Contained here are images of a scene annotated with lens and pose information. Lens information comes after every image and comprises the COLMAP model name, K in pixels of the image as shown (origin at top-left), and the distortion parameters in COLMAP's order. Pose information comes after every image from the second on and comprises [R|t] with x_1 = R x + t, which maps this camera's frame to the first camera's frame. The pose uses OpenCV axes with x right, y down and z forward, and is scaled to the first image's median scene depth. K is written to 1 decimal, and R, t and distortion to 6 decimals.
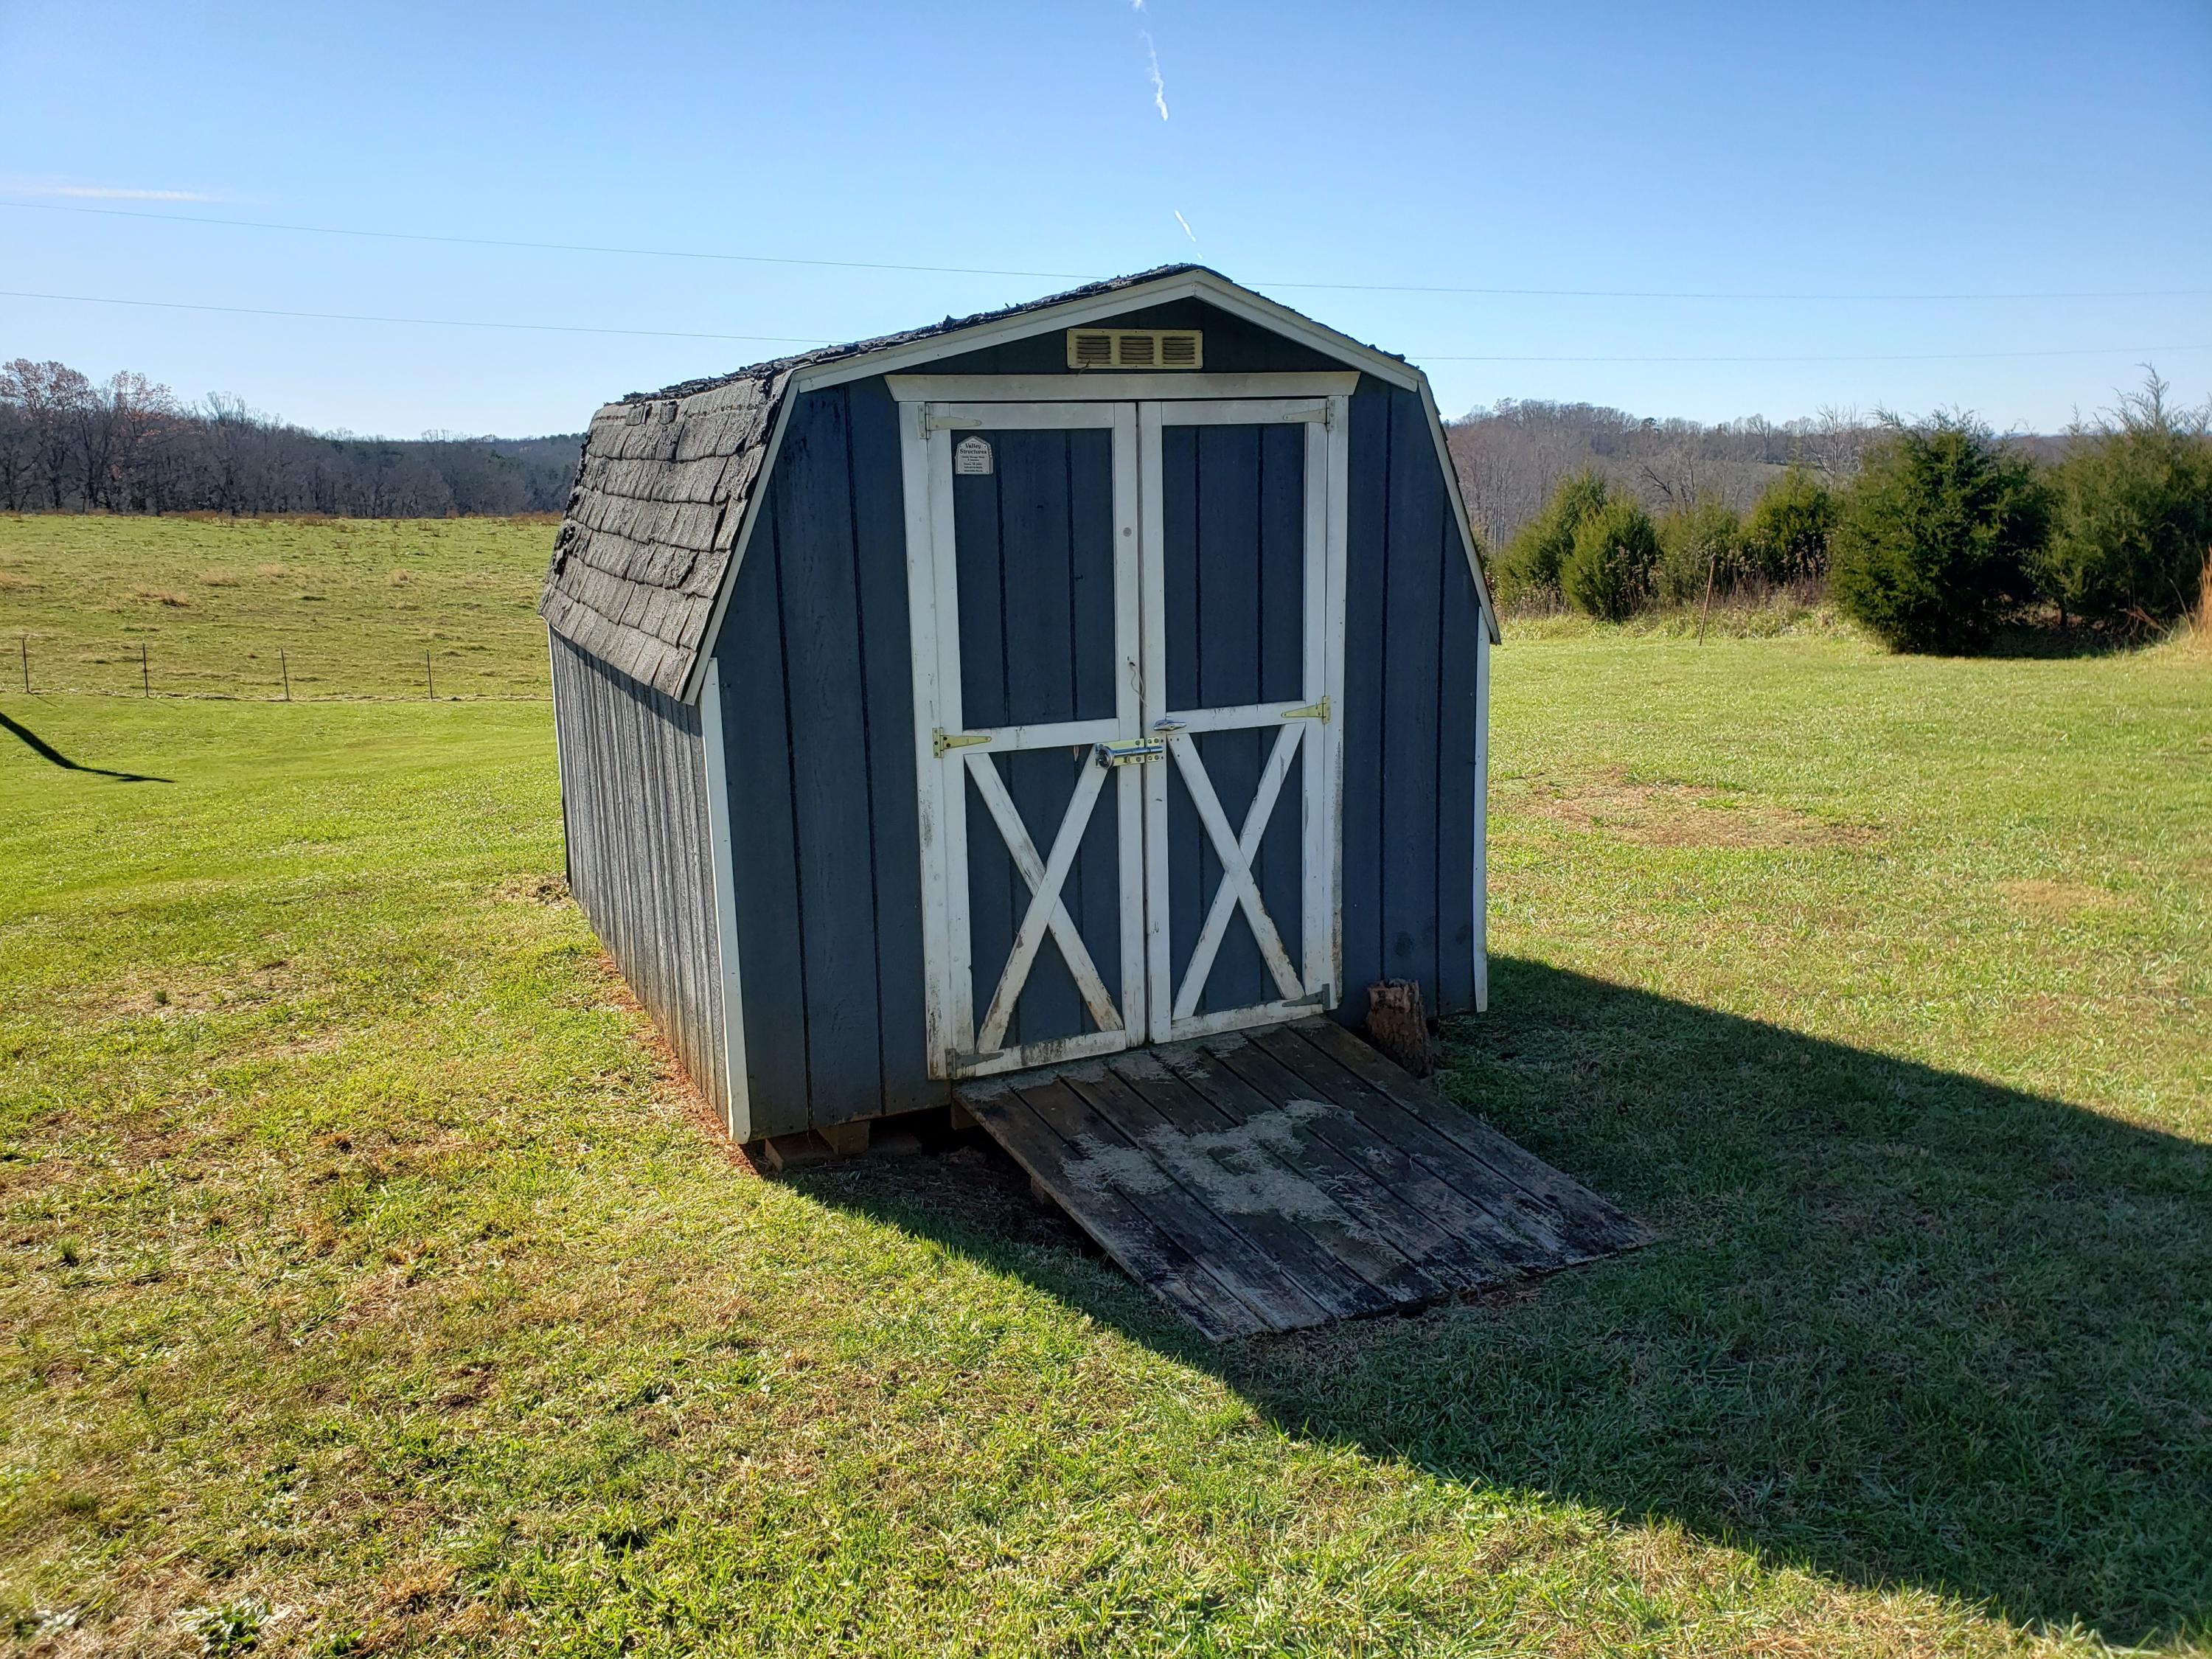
lens RADIAL K [[1713.4, 0, 1103.8], [0, 1713.4, 814.4], [0, 0, 1]] dist [0.150831, -0.374808]
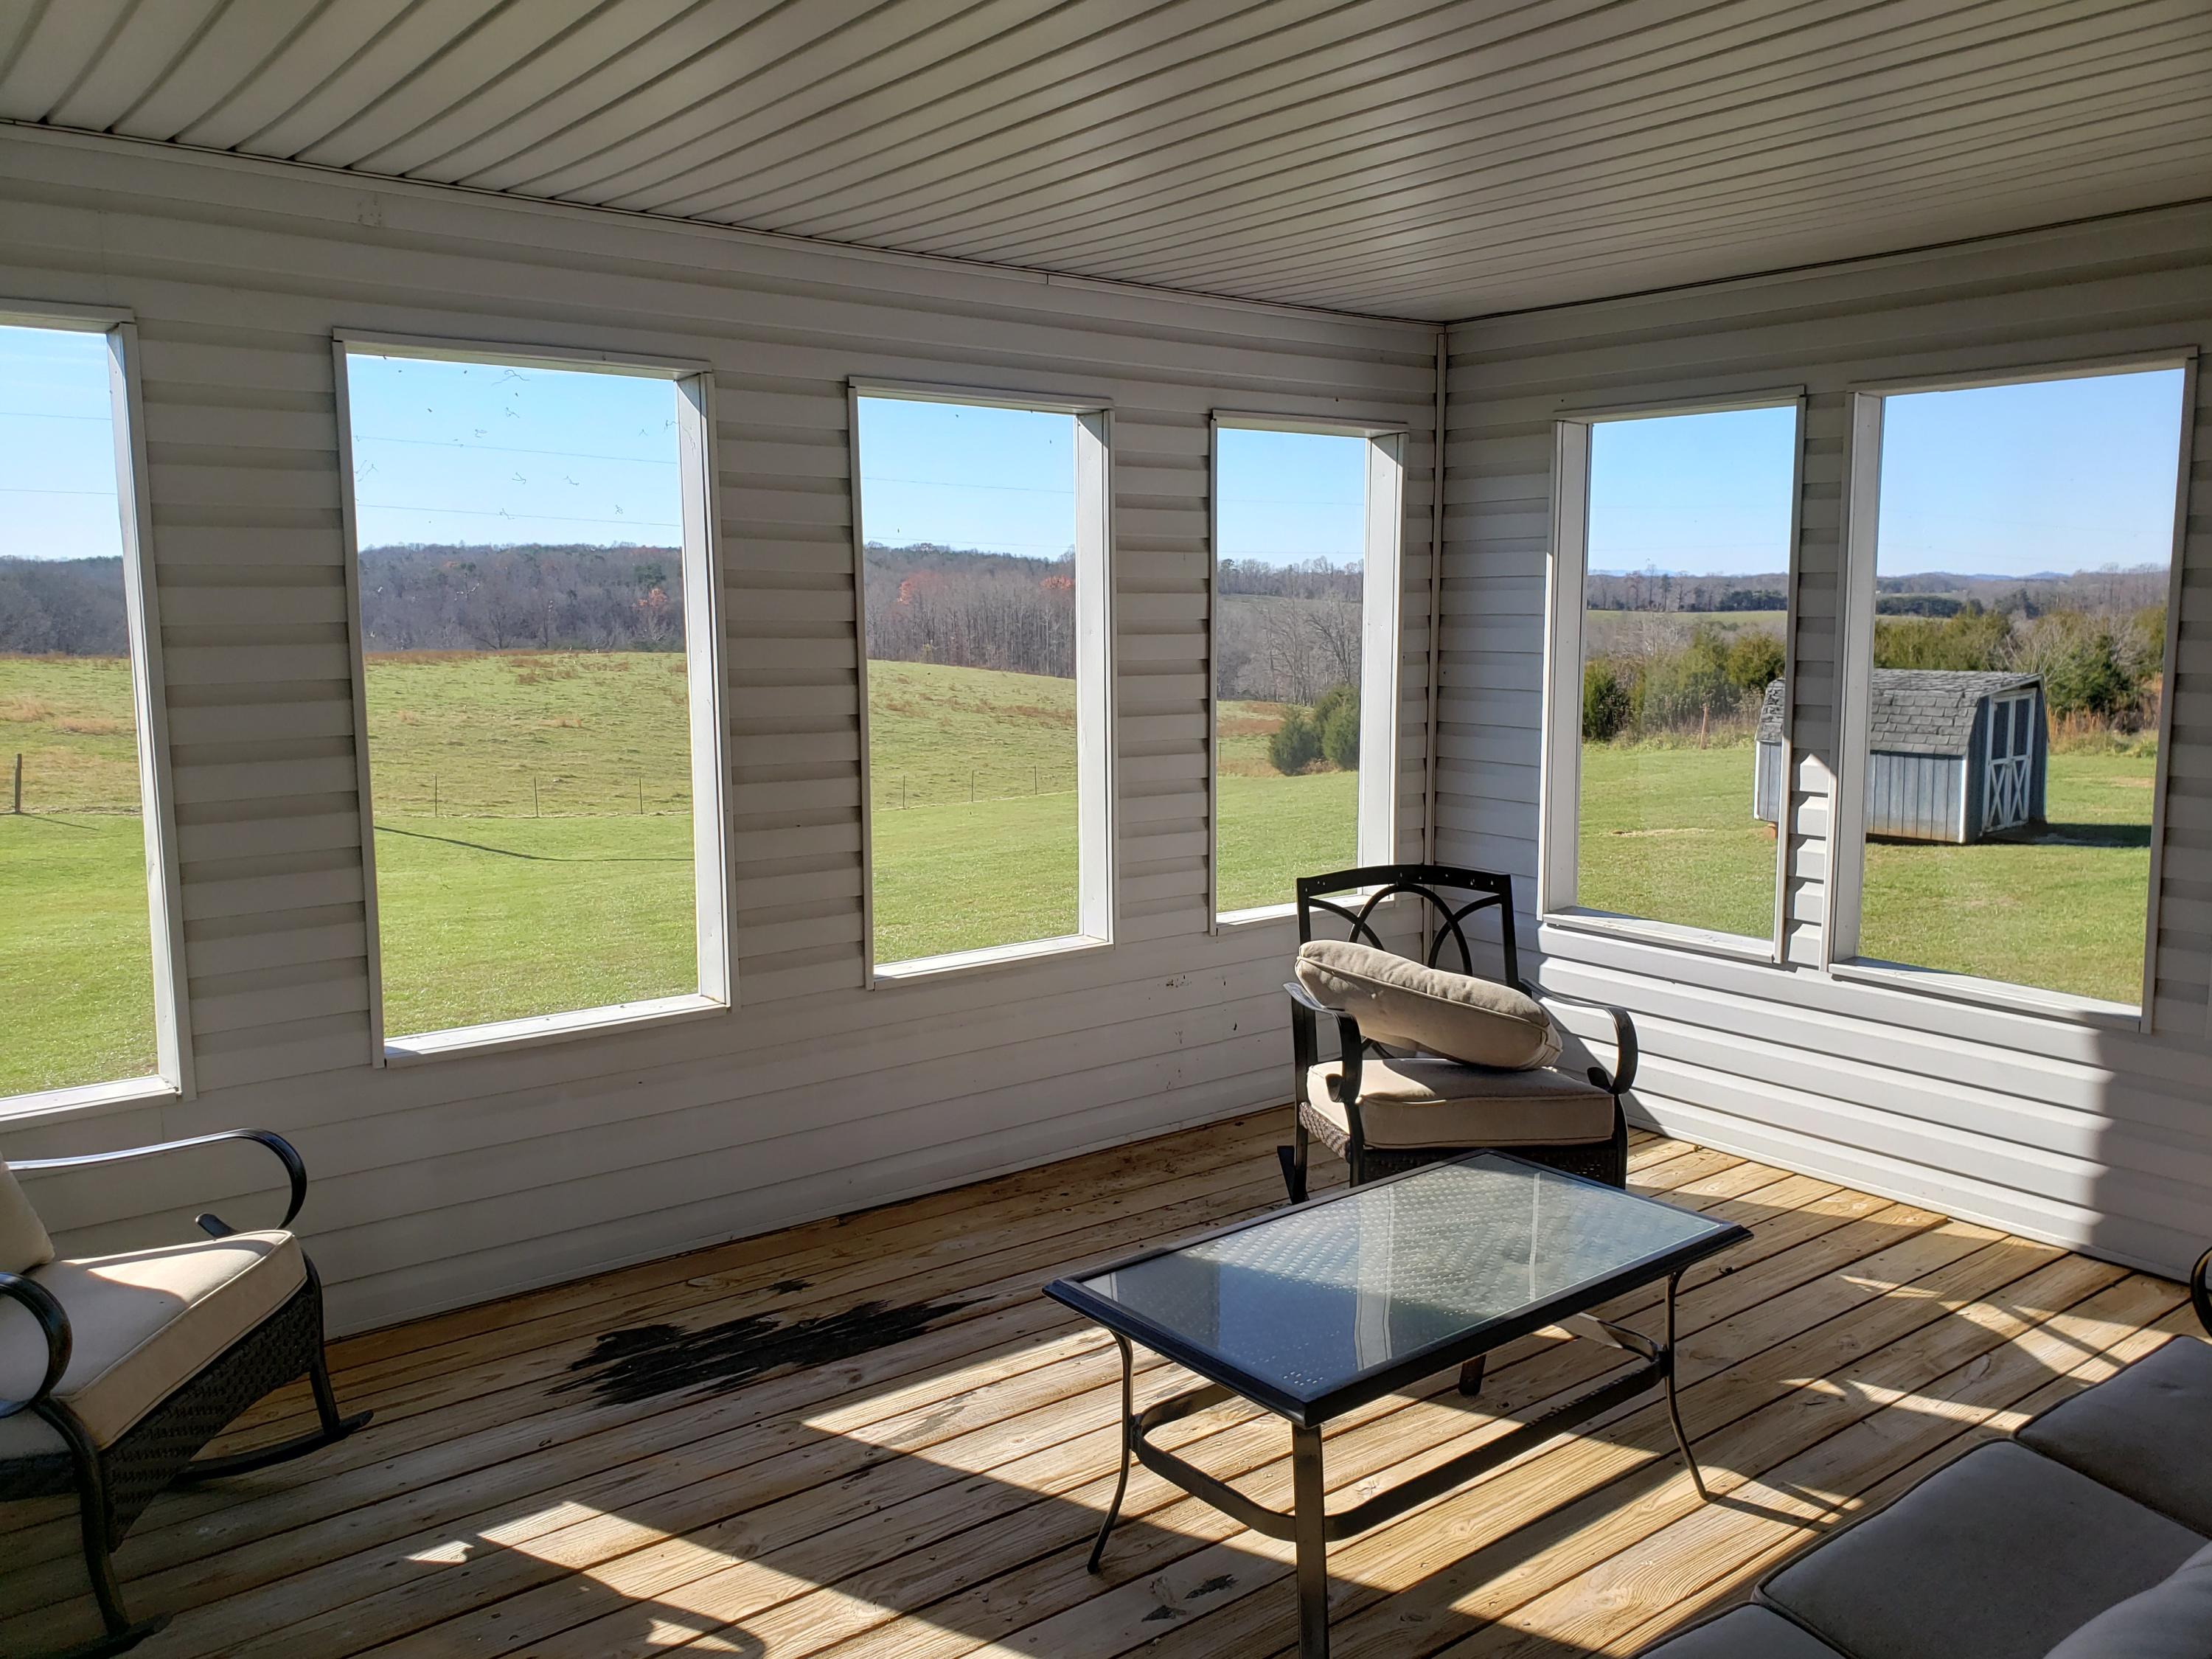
lens RADIAL K [[1699.6, 0, 1106.0], [0, 1699.6, 829.5], [0, 0, 1]] dist [0.026514, 0.012276]
pose [[0.971530, -0.026612, 0.235417, -3.373259], [0.041147, 0.997523, -0.057044, 0.296240], [-0.233316, 0.065107, 0.970219, -2.893129]]
